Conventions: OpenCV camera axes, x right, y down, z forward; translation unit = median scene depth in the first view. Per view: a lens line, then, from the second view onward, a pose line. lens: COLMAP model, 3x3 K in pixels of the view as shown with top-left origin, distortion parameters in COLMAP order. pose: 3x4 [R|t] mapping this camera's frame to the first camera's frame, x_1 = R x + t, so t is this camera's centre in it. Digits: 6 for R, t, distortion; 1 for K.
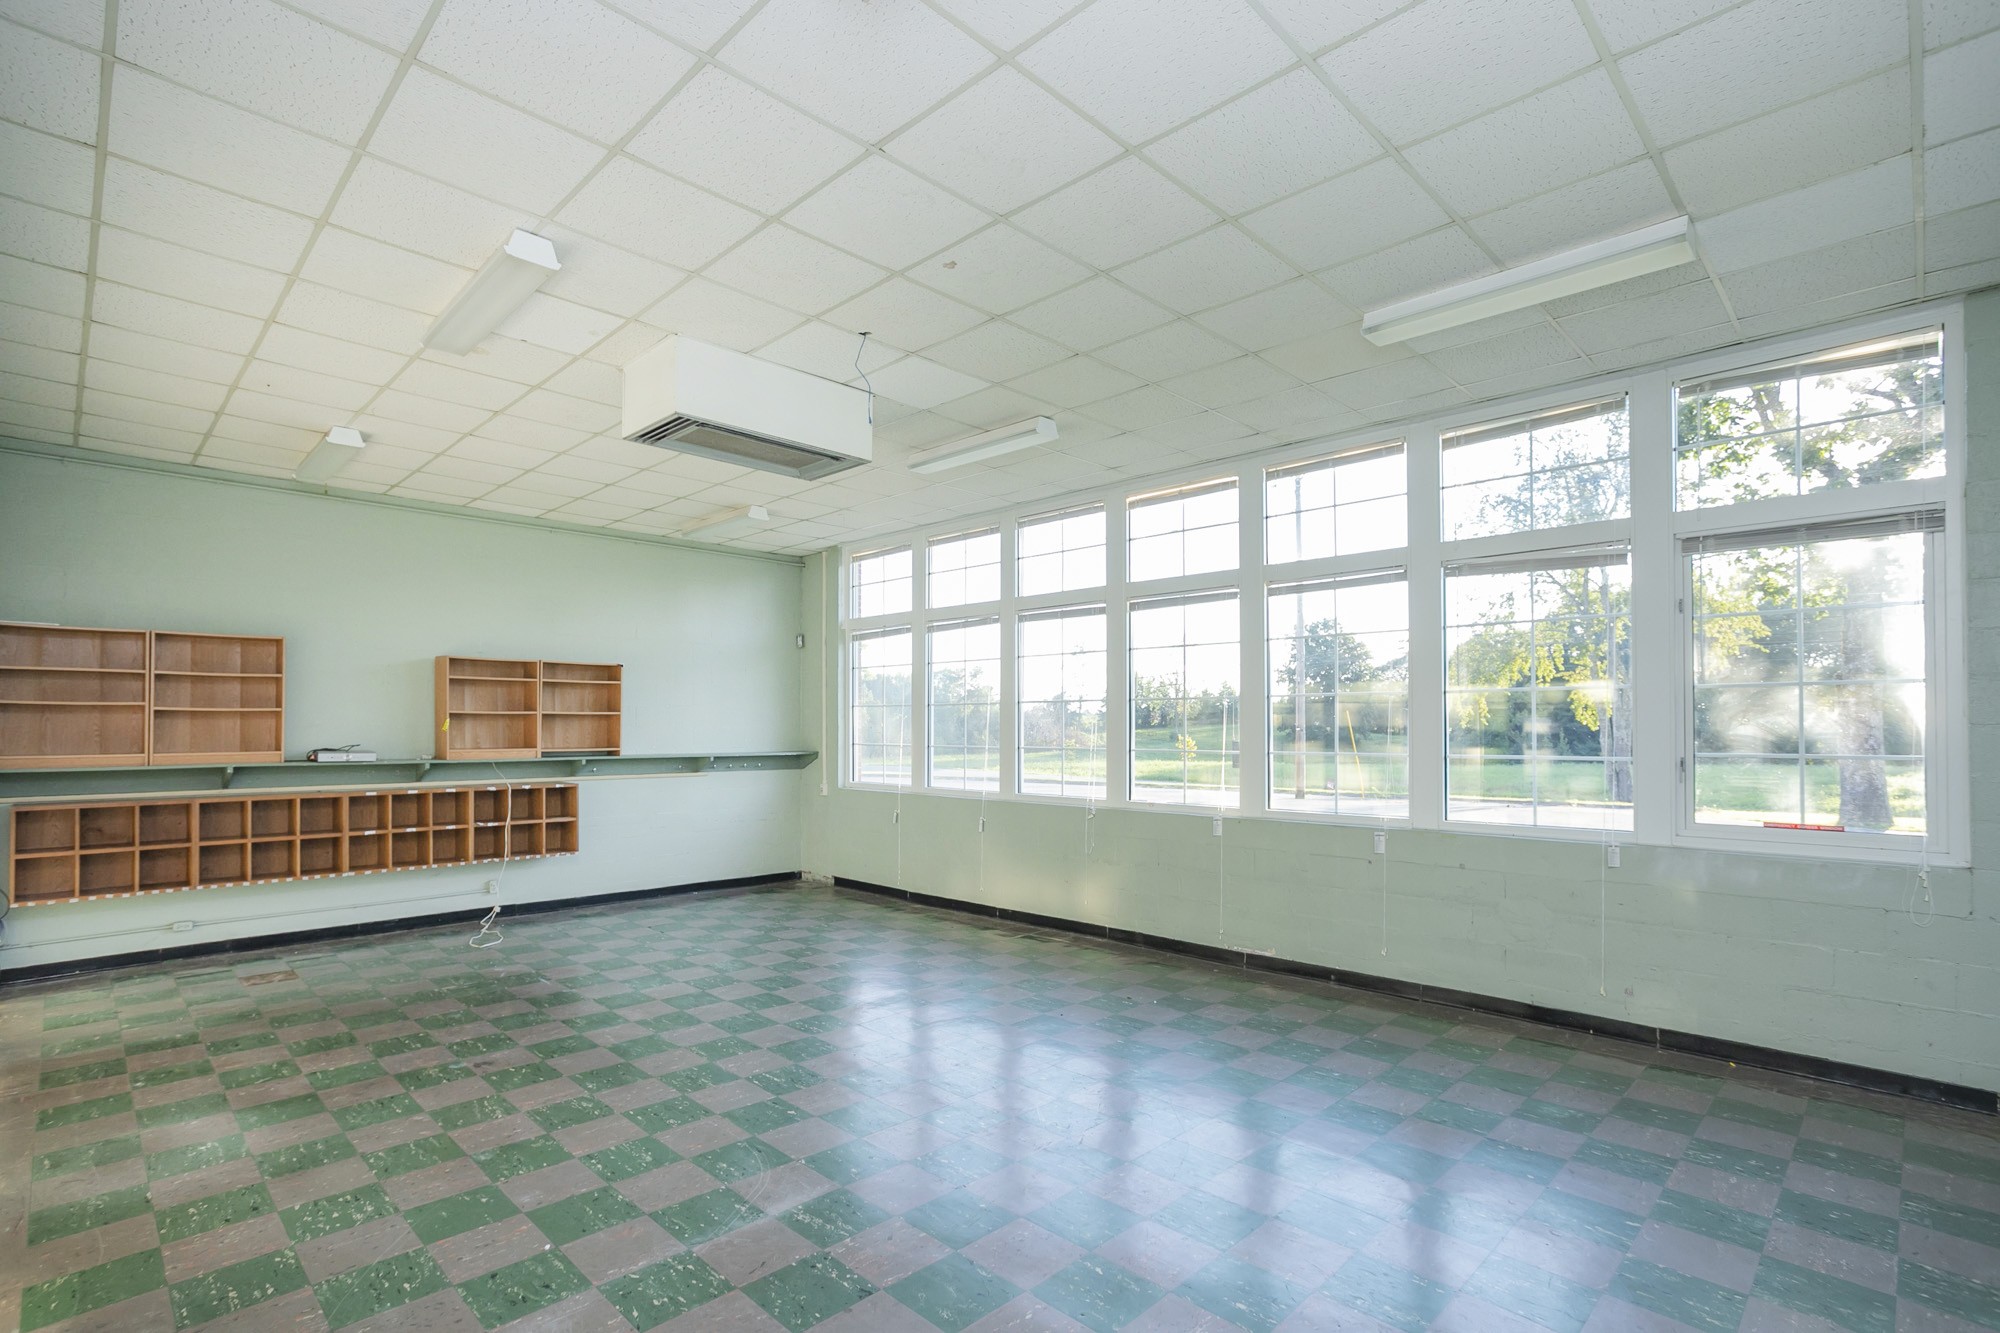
lens RADIAL K [[972.2, 0, 994.9], [0, 972.2, 713.0], [0, 0, 1]] dist [-0.036346, 0.000966]
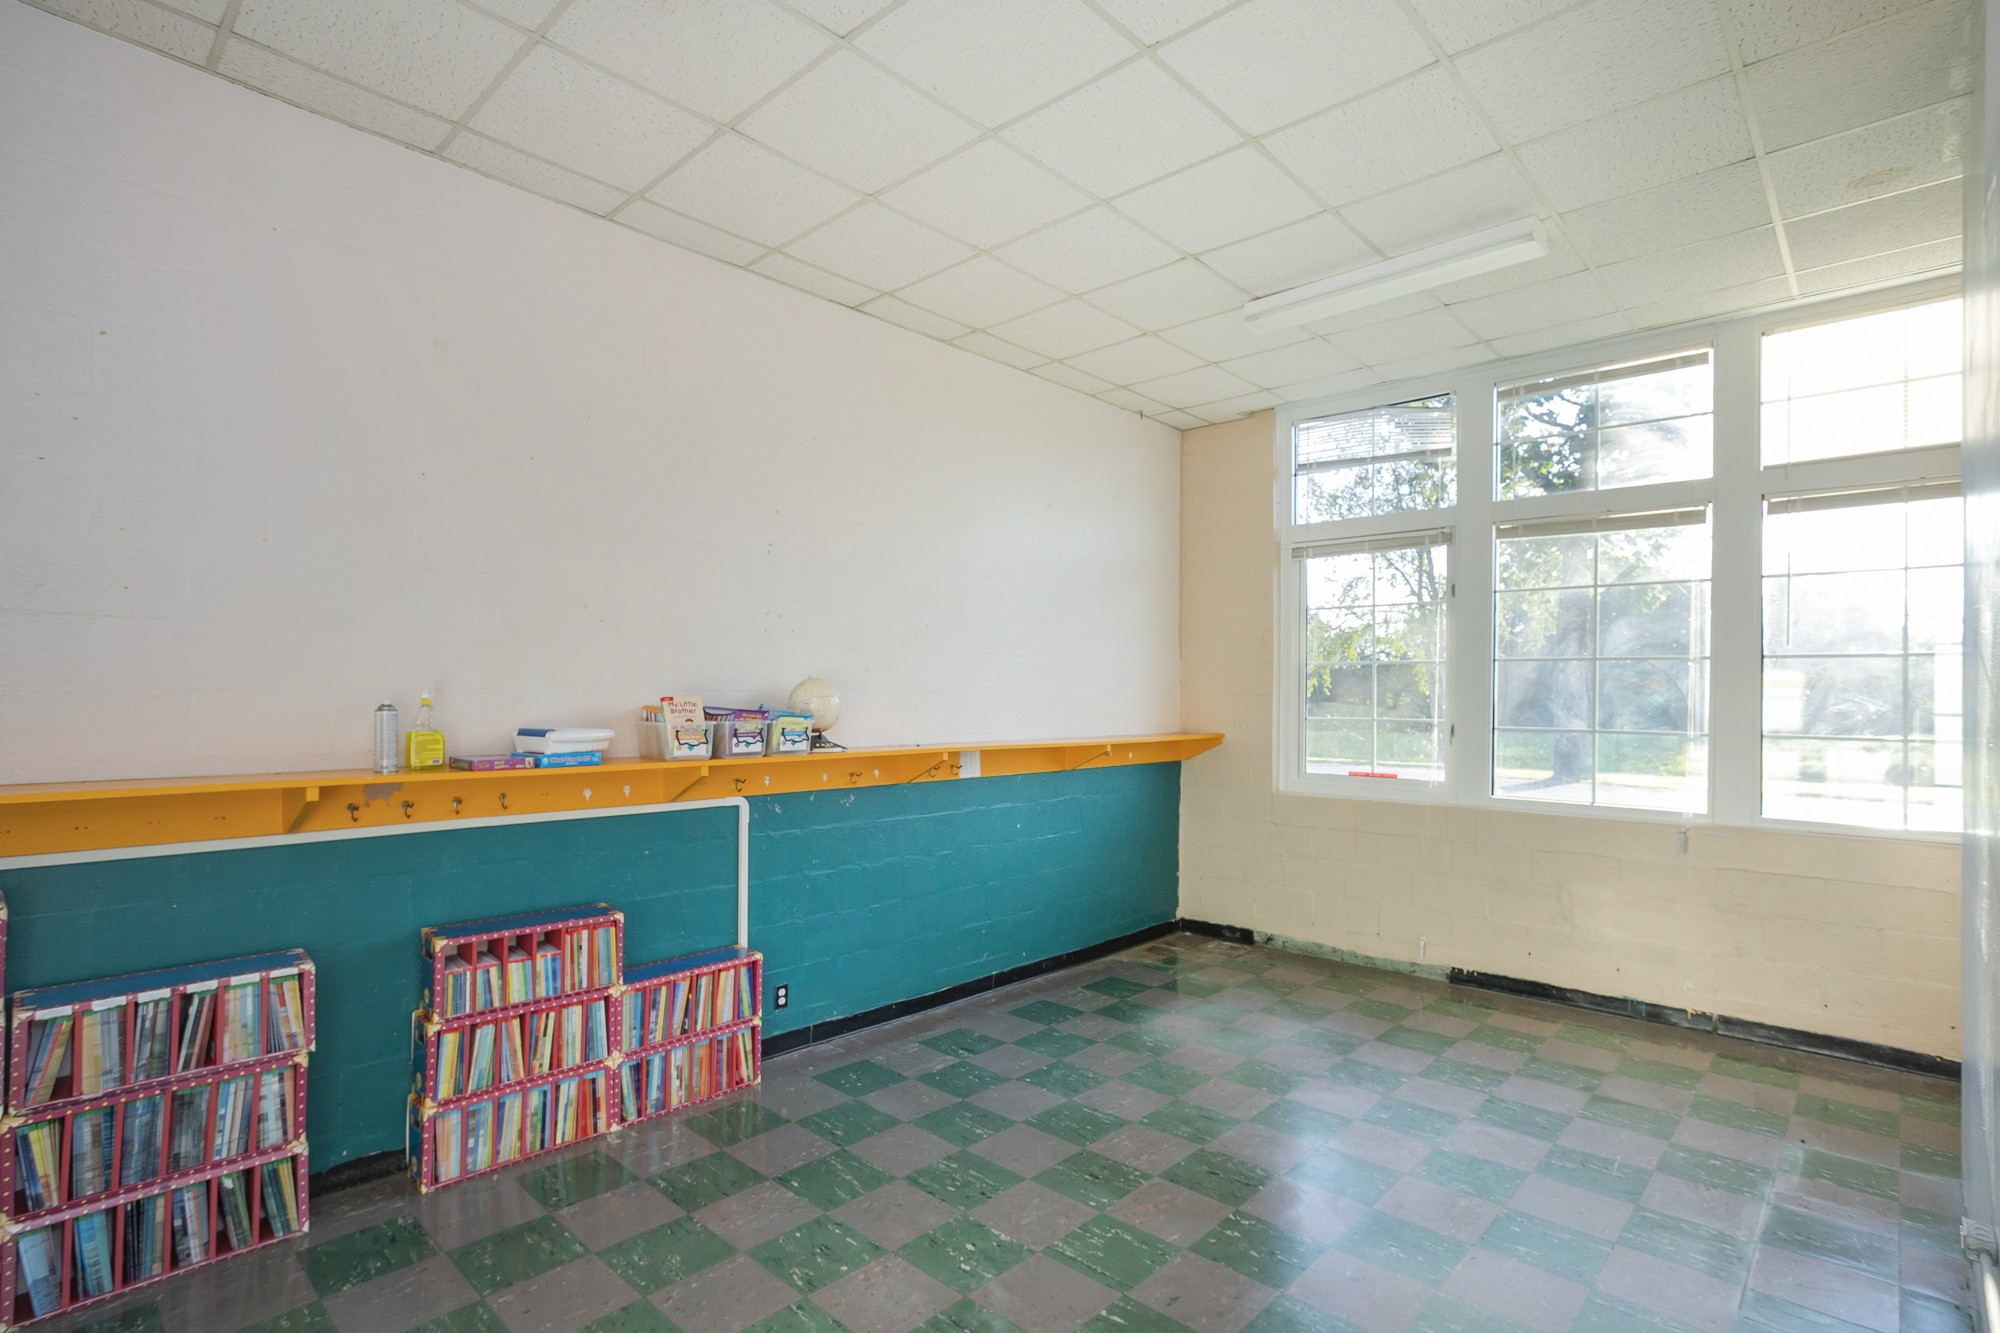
lens RADIAL K [[960.1, 0, 995.4], [0, 960.1, 694.9], [0, 0, 1]] dist [0.000470, 0.000410]
pose [[0.995475, 0.010529, 0.094441, -0.484002], [-0.012288, 0.999761, 0.018067, 0.006819], [-0.094228, -0.019146, 0.995367, 0.493907]]
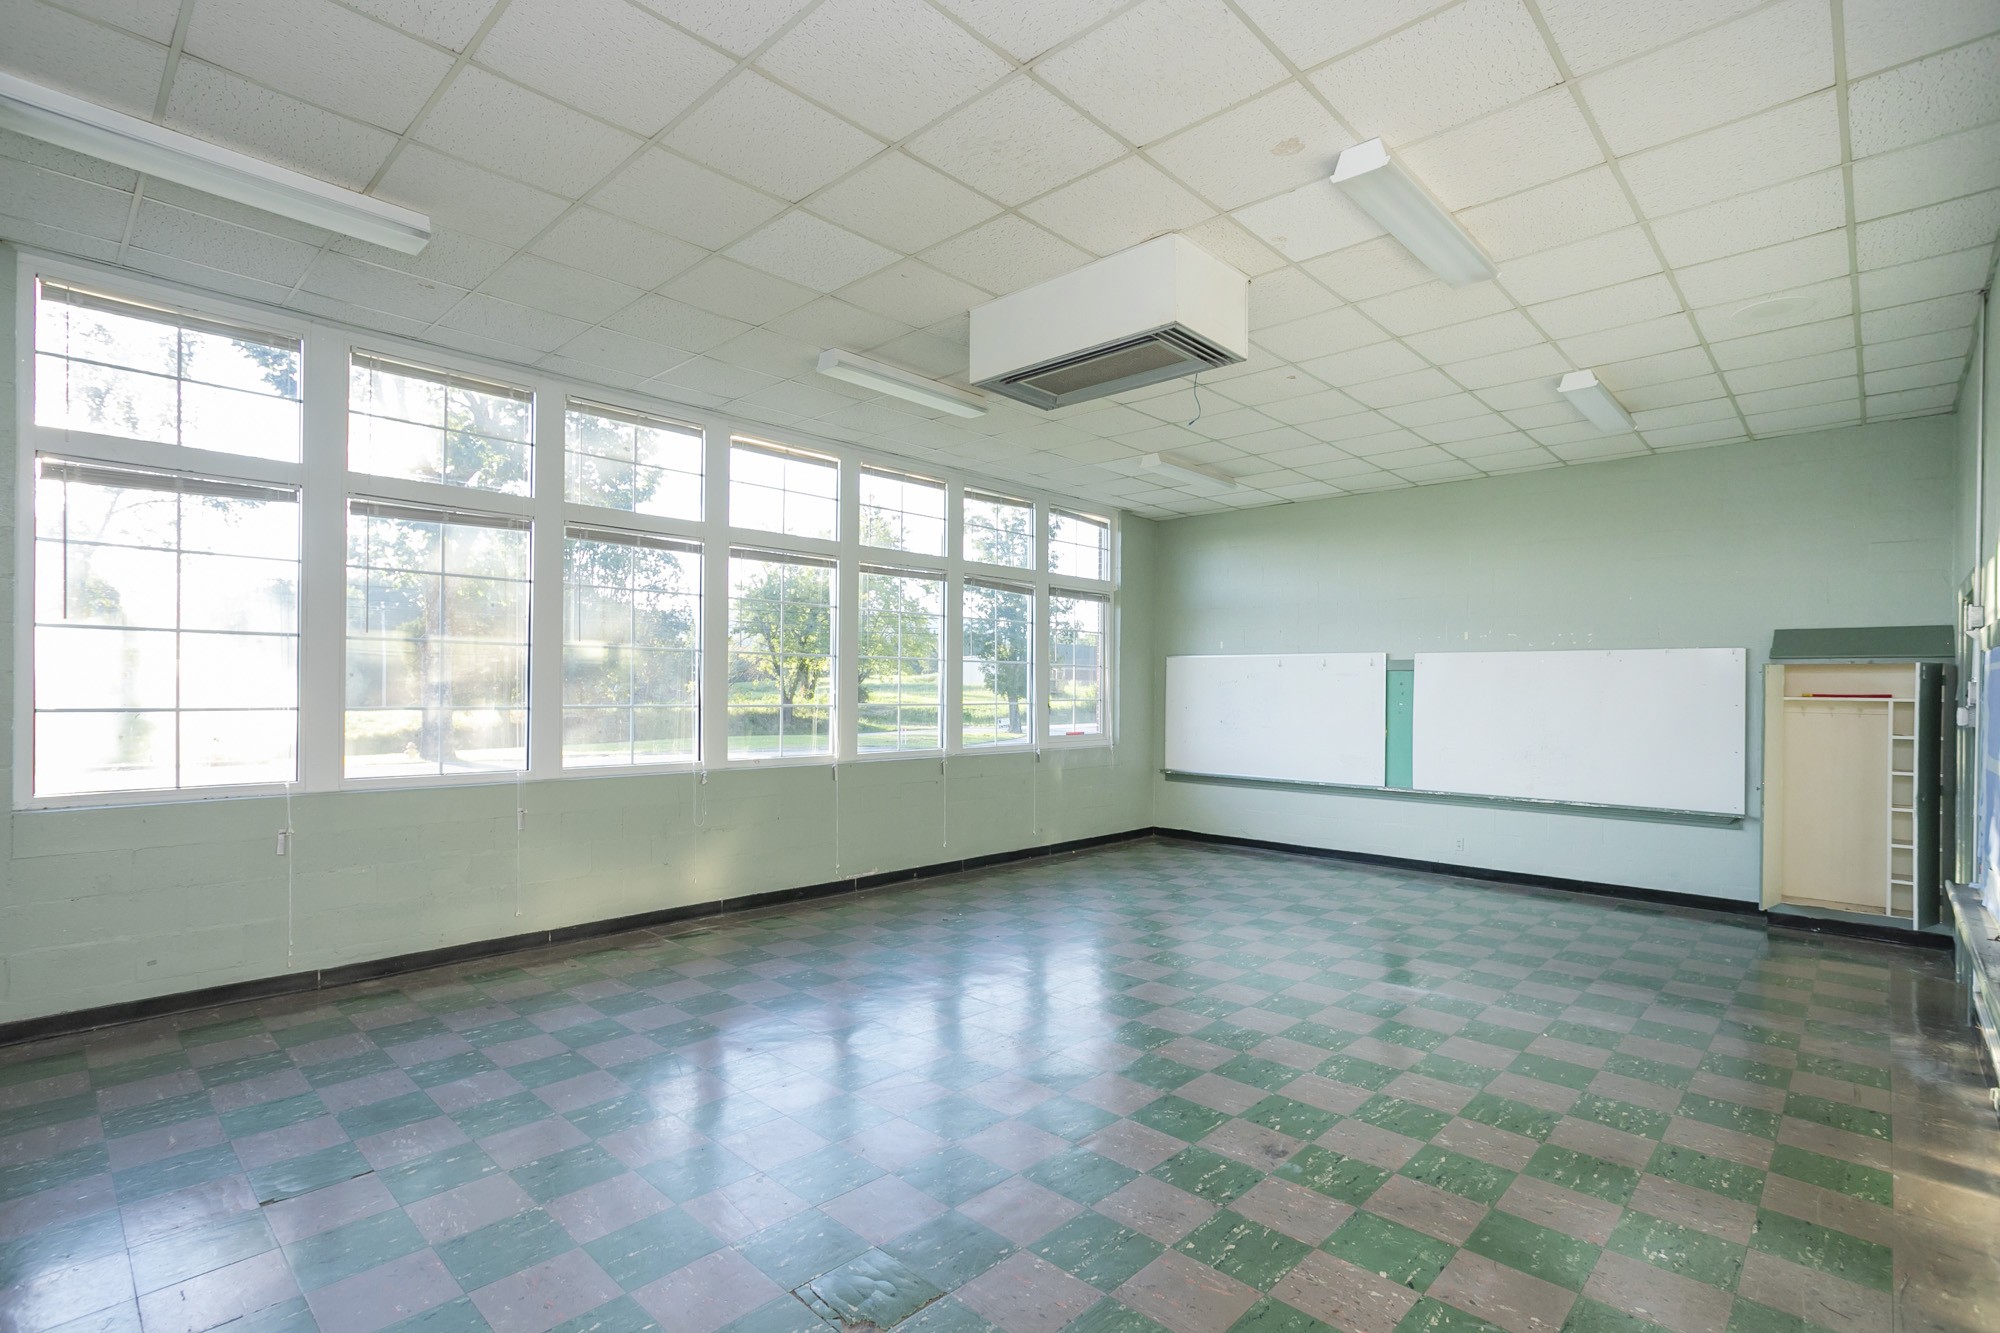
lens RADIAL K [[928.5, 0, 1000.0], [0, 928.5, 666.5], [0, 0, 1]] dist [-0.032367, -0.000605]
pose [[-0.019945, 0.022649, 0.999545, -0.763963], [-0.029409, 0.999297, -0.023230, 0.014464], [-0.999368, -0.029859, -0.019265, 0.763683]]
